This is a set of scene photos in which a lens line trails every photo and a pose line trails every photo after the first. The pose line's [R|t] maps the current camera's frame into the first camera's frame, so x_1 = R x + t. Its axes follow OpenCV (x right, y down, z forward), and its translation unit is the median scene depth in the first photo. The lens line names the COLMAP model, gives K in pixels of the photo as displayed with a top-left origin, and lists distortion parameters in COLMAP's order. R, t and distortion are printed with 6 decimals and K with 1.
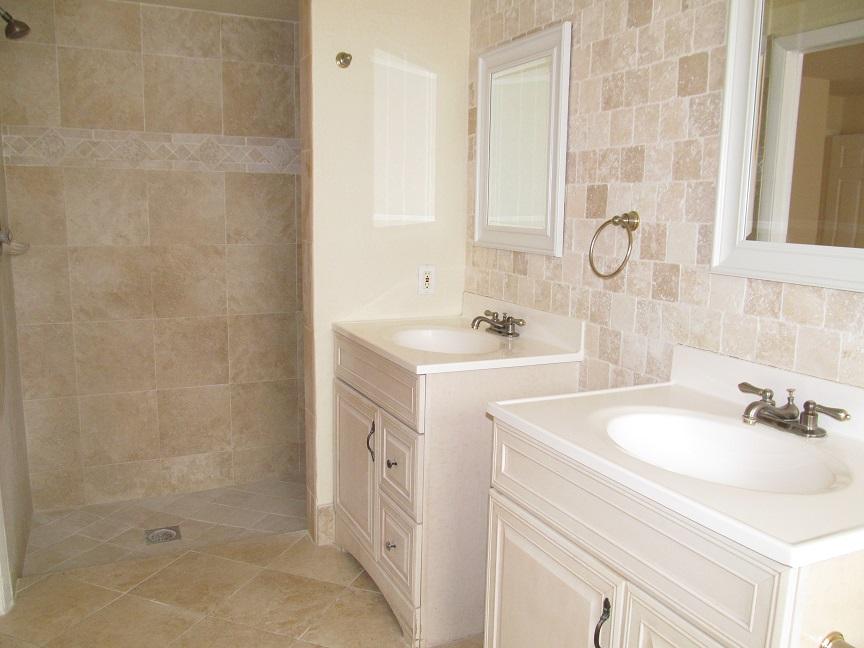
lens RADIAL K [[706.3, 0, 433.0], [0, 706.3, 324.3], [0, 0, 1]] dist [-0.040491, -0.006933]
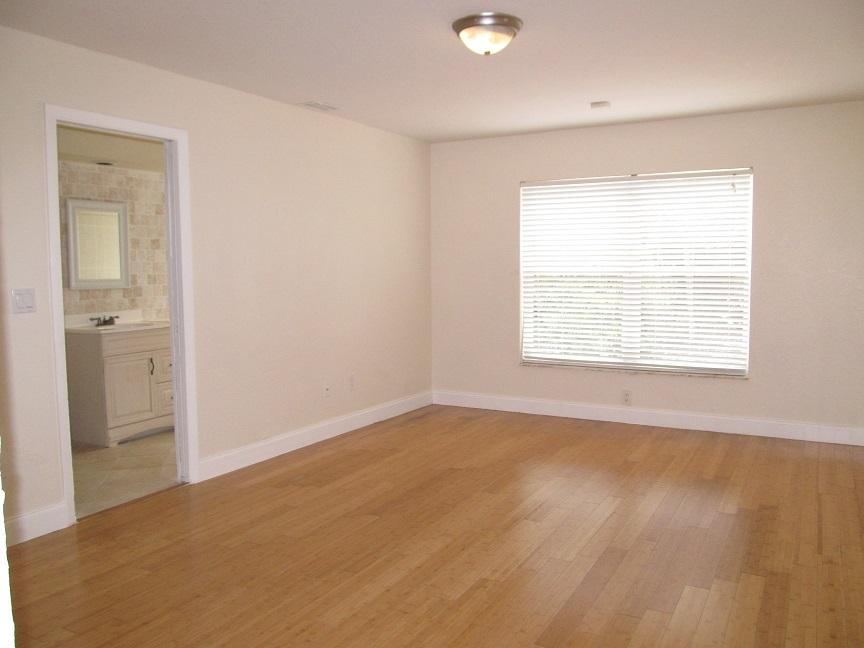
lens RADIAL K [[706.3, 0, 435.9], [0, 706.3, 327.7], [0, 0, 1]] dist [-0.040491, -0.006933]
pose [[-0.578442, -0.087750, 0.810990, -2.971275], [0.129771, 0.971636, 0.197692, -0.297099], [-0.805335, 0.219597, -0.550648, 1.324217]]
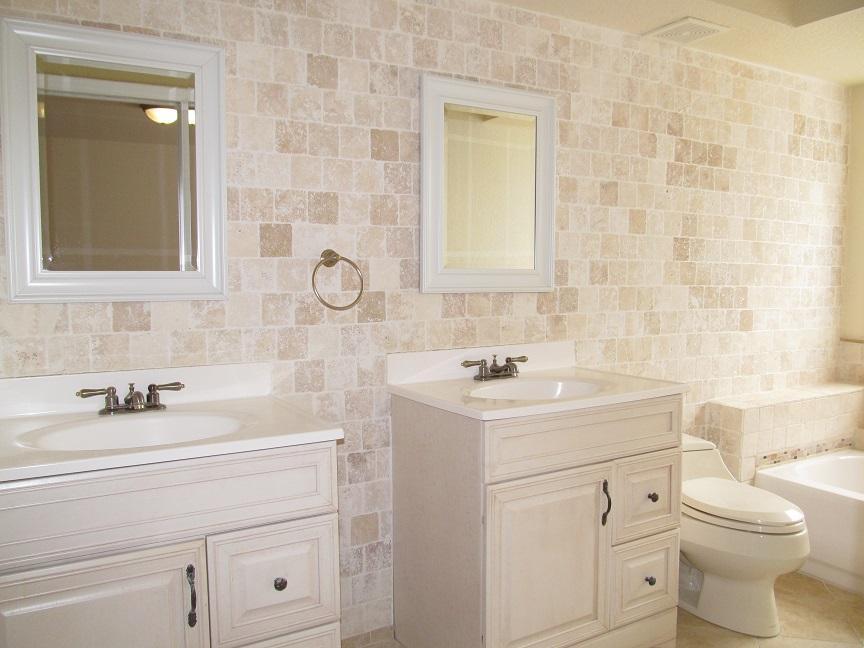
lens RADIAL K [[706.3, 0, 433.7], [0, 706.3, 325.6], [0, 0, 1]] dist [-0.040491, -0.006933]
pose [[-0.078173, -0.089668, 0.992899, -0.901088], [0.166525, 0.980780, 0.101684, -0.134947], [-0.982934, 0.173291, -0.061739, 0.973242]]
